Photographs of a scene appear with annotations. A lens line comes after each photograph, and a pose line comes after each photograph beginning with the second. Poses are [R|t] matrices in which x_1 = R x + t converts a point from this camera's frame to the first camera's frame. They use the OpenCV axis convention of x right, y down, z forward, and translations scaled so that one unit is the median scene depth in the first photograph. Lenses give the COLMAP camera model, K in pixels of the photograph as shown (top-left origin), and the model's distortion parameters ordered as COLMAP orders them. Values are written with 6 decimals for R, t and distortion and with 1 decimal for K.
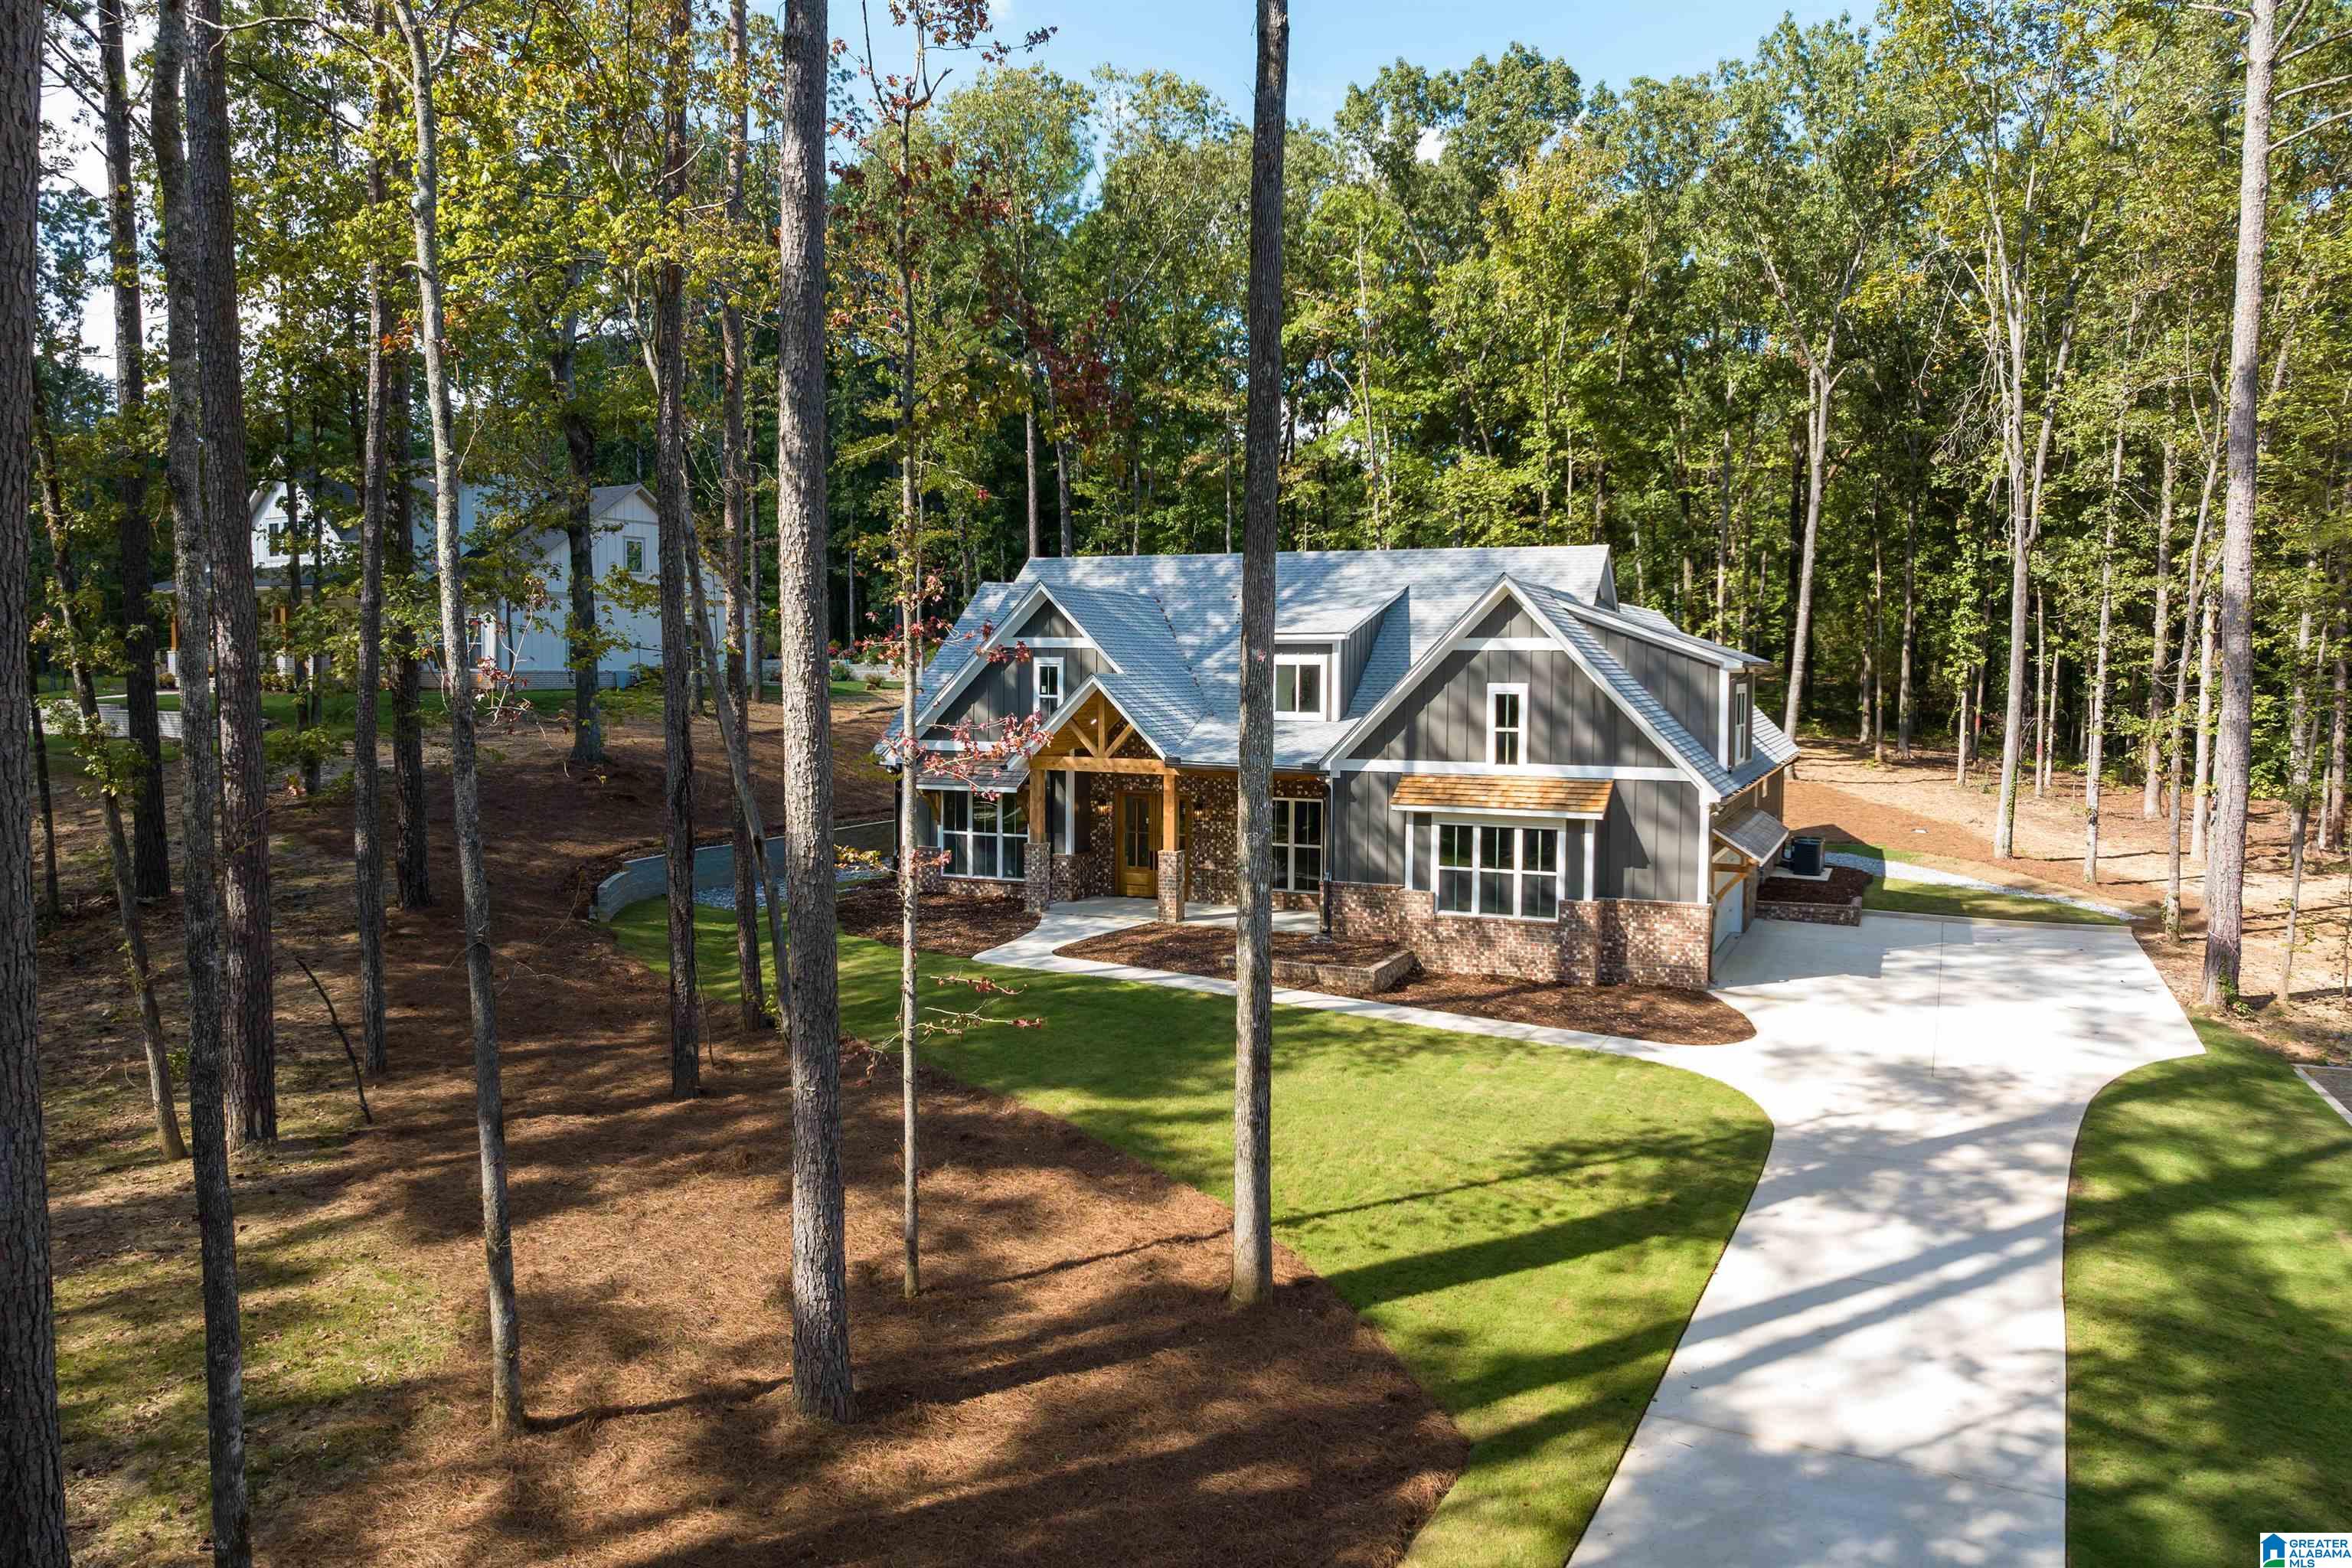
lens RADIAL K [[1630.8, 0, 1181.8], [0, 1630.8, 781.4], [0, 0, 1]] dist [-0.027638, -0.002898]
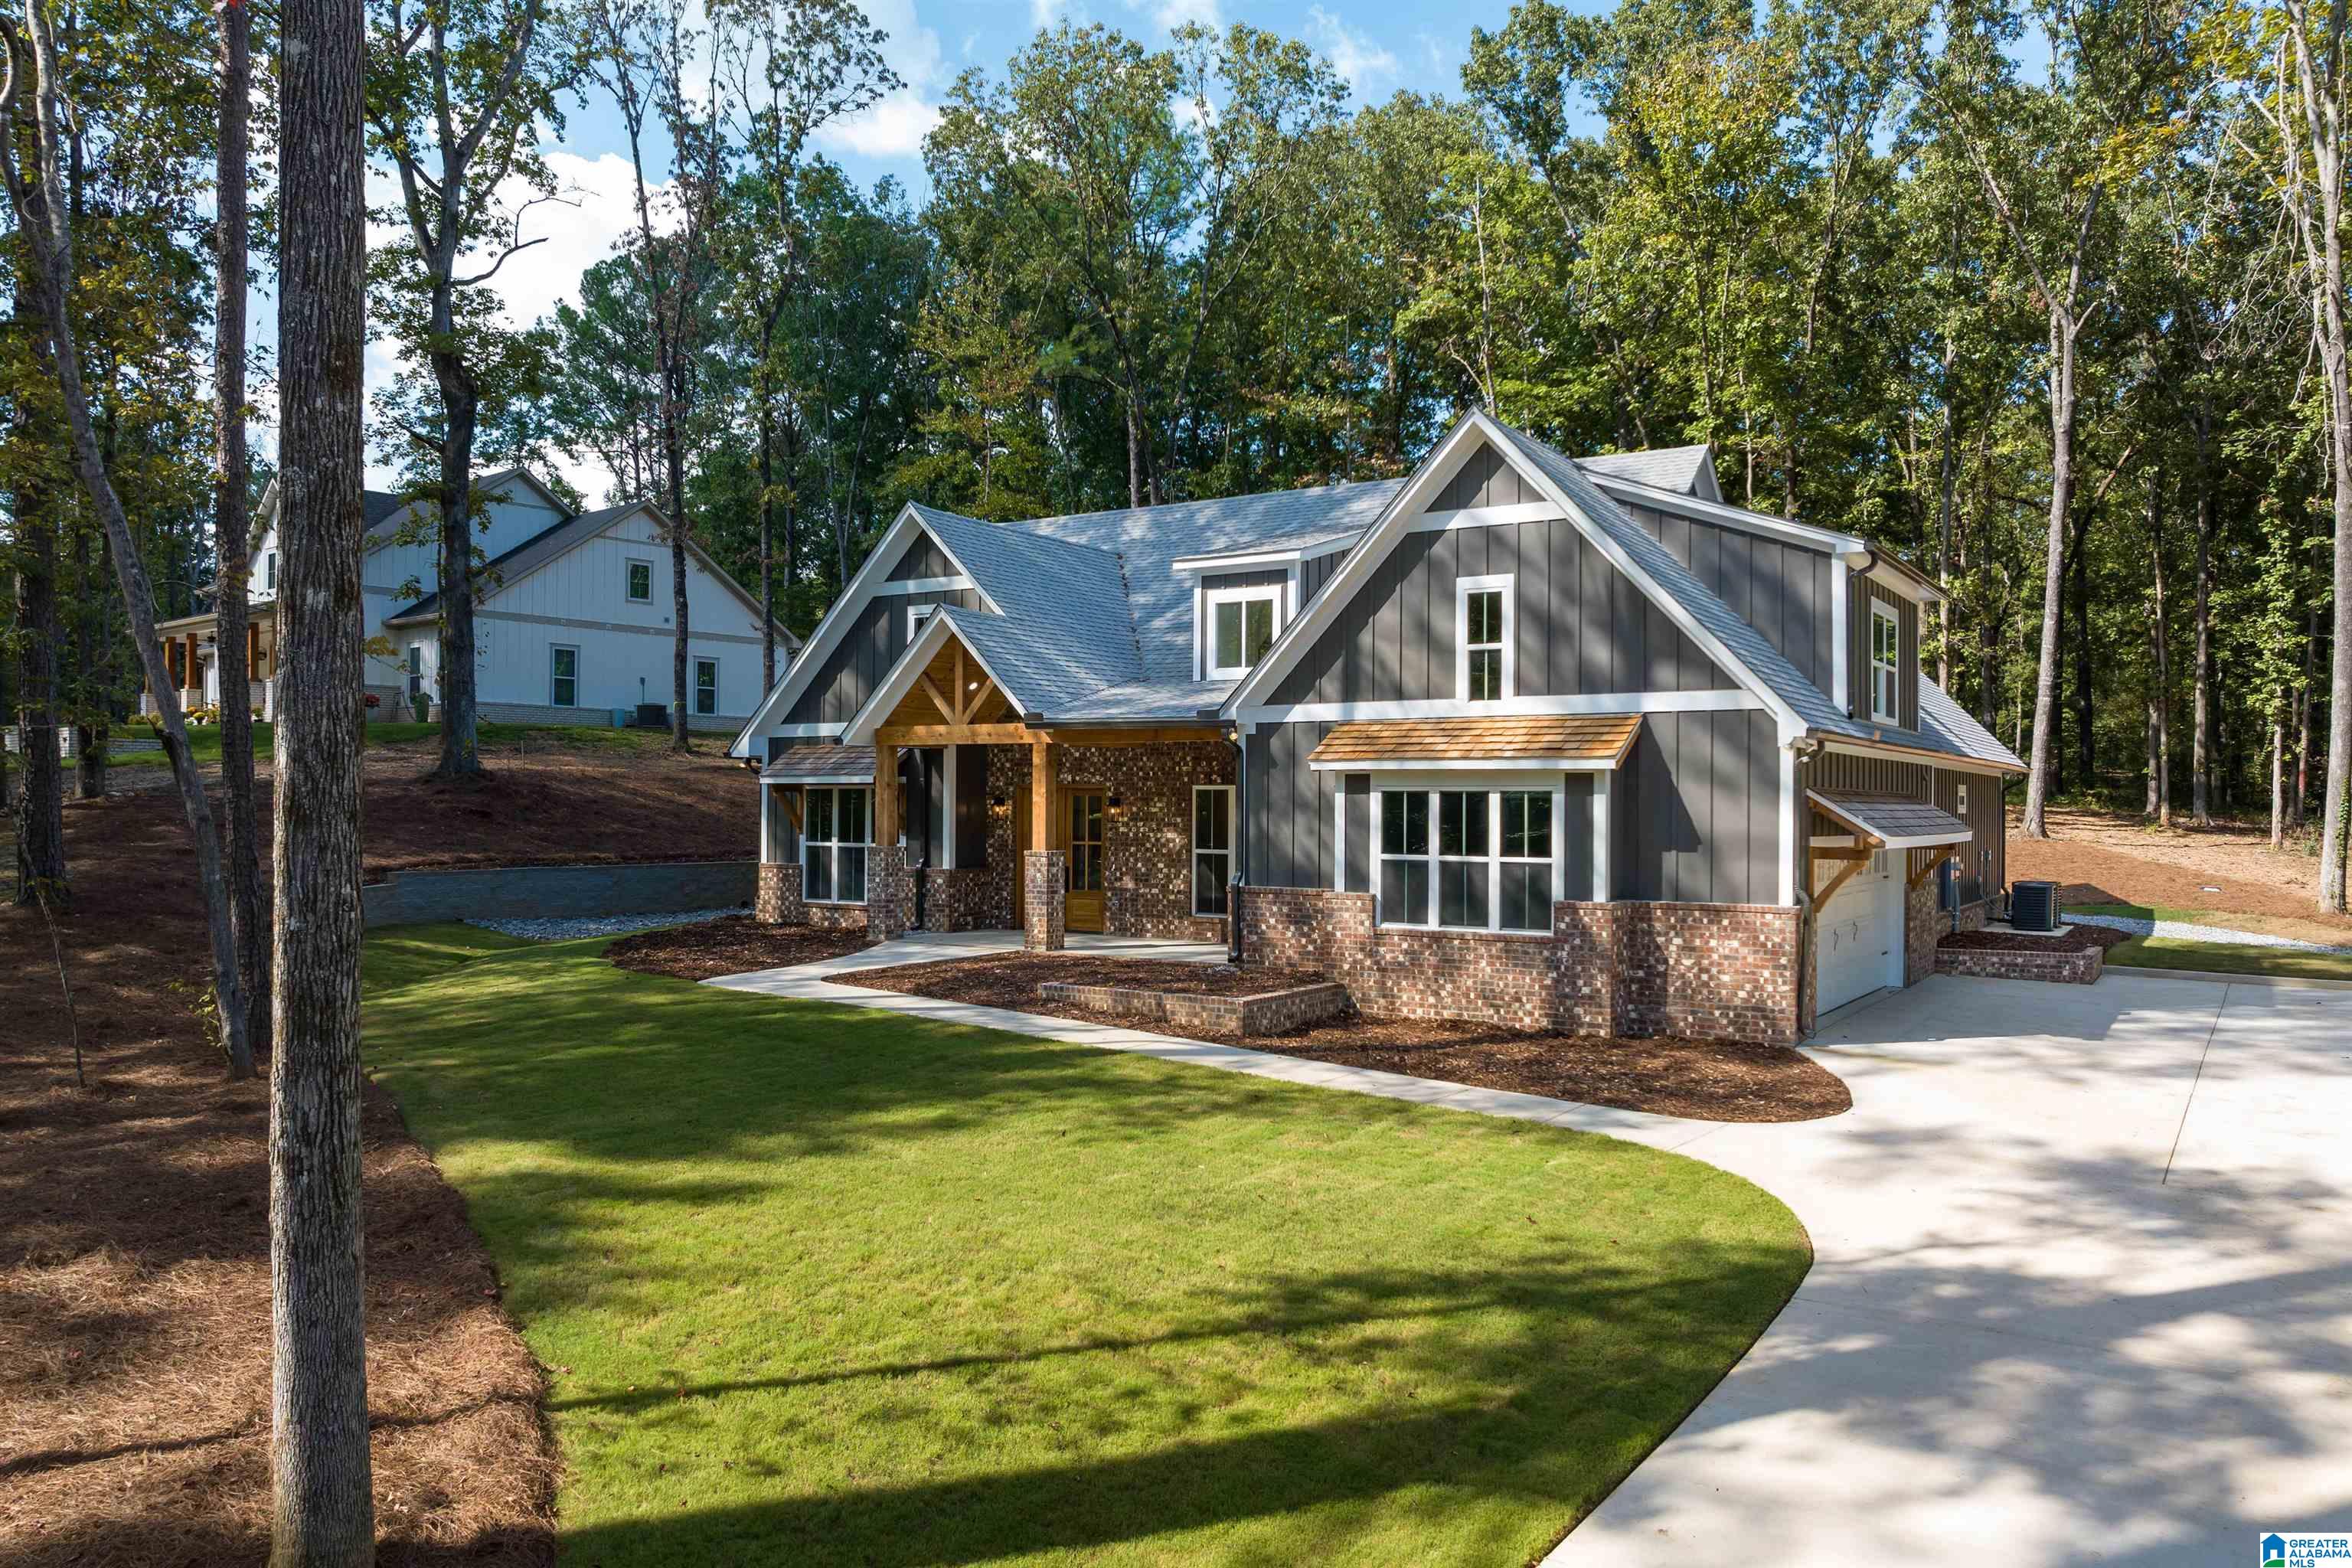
lens RADIAL K [[1654.6, 0, 1174.0], [0, 1654.6, 816.0], [0, 0, 1]] dist [-0.057745, 0.041813]
pose [[0.987374, 0.000400, -0.158407, 0.182661], [-0.009864, 0.998211, -0.058964, 0.077298], [0.158100, 0.059782, 0.985612, 0.331510]]
